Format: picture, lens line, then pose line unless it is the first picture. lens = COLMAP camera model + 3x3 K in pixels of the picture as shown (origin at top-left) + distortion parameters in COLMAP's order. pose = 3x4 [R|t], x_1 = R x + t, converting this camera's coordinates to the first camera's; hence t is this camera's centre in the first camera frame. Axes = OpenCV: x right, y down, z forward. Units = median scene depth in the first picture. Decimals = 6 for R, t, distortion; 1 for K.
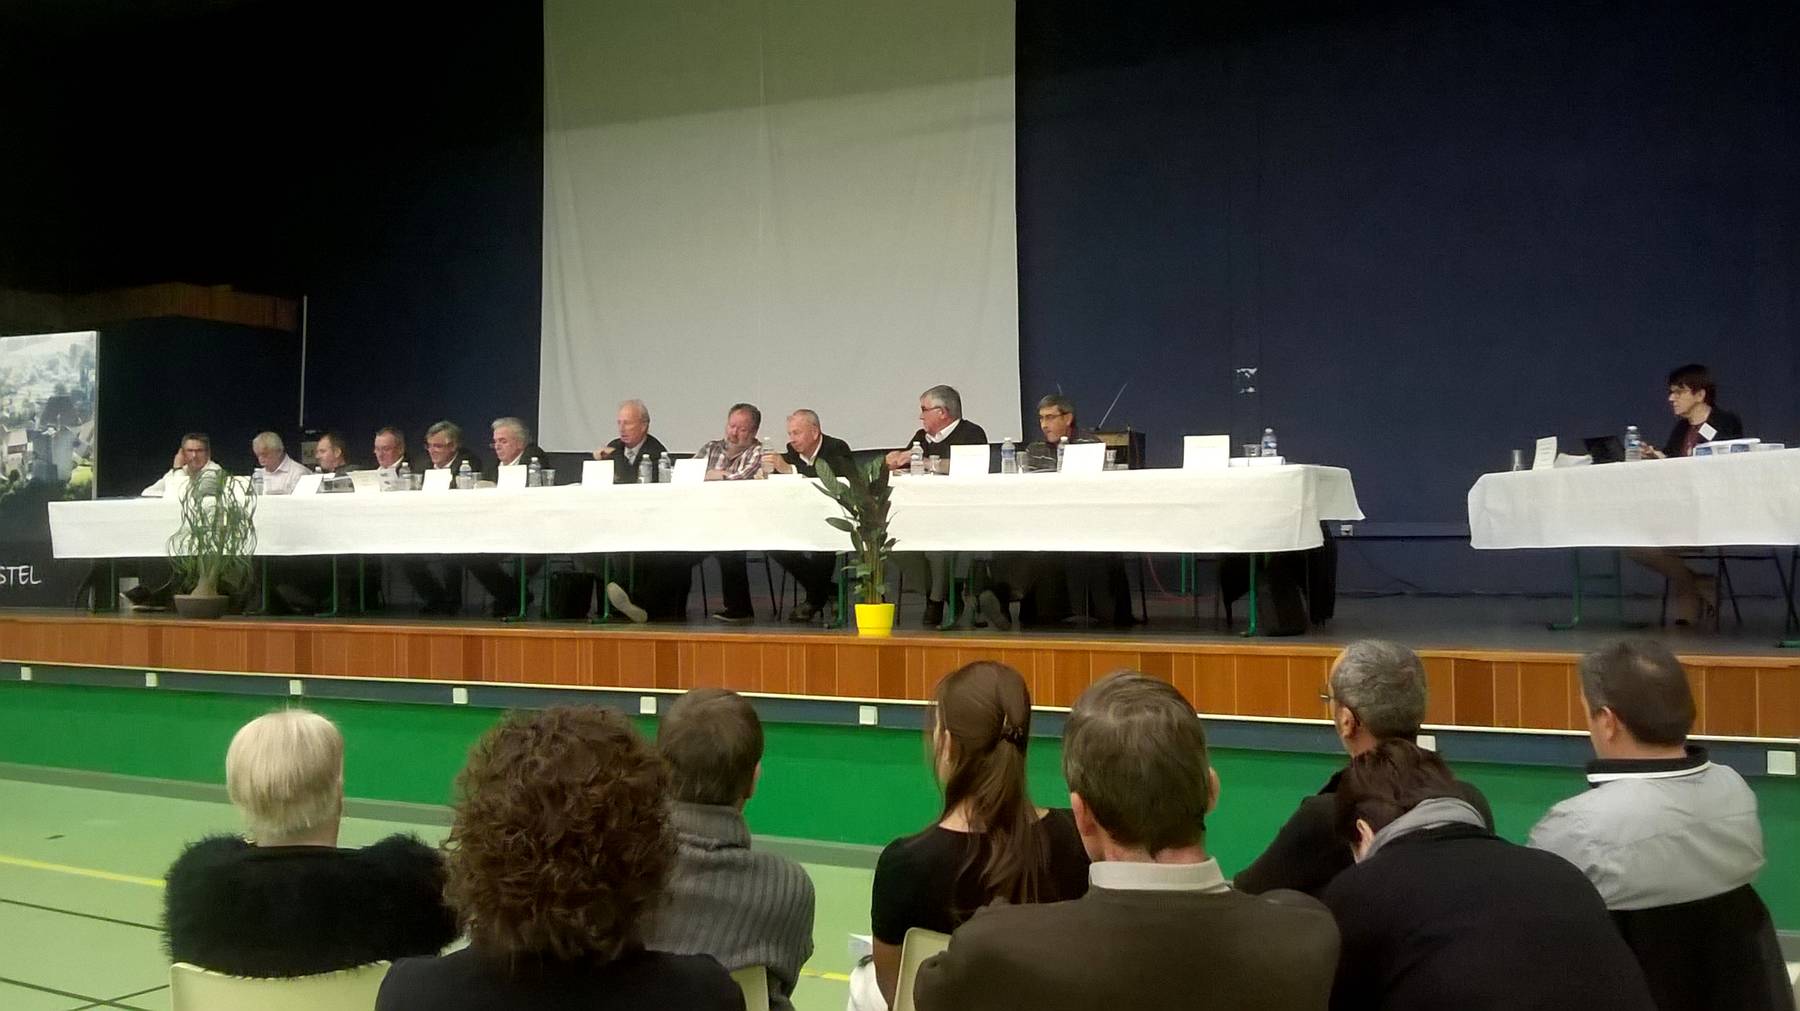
lens RADIAL K [[1565.4, 0, 900.0], [0, 1565.4, 505.5], [0, 0, 1]] dist [0.062671, -0.190315]
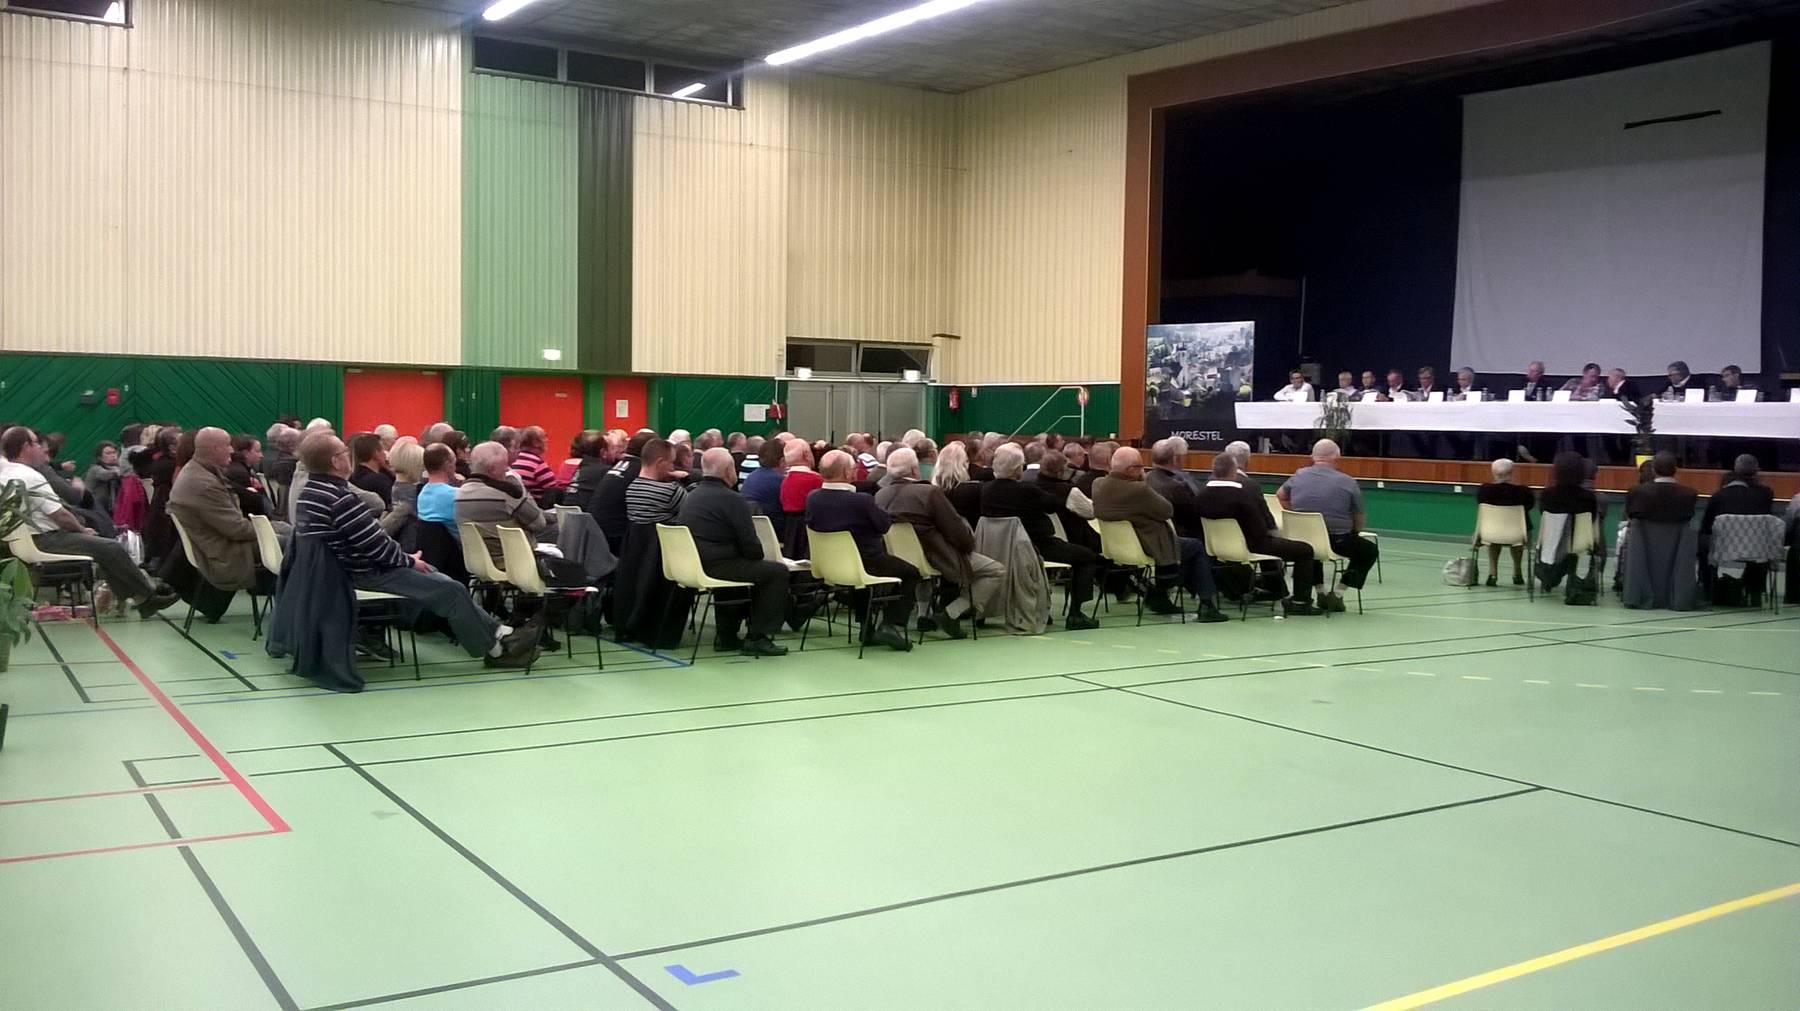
lens RADIAL K [[1565.4, 0, 900.0], [0, 1565.4, 505.5], [0, 0, 1]] dist [0.062671, -0.190315]
pose [[0.879235, 0.045961, -0.474167, 0.094115], [-0.008454, 0.996684, 0.080933, -0.035053], [0.476314, -0.067150, 0.876707, -1.245899]]
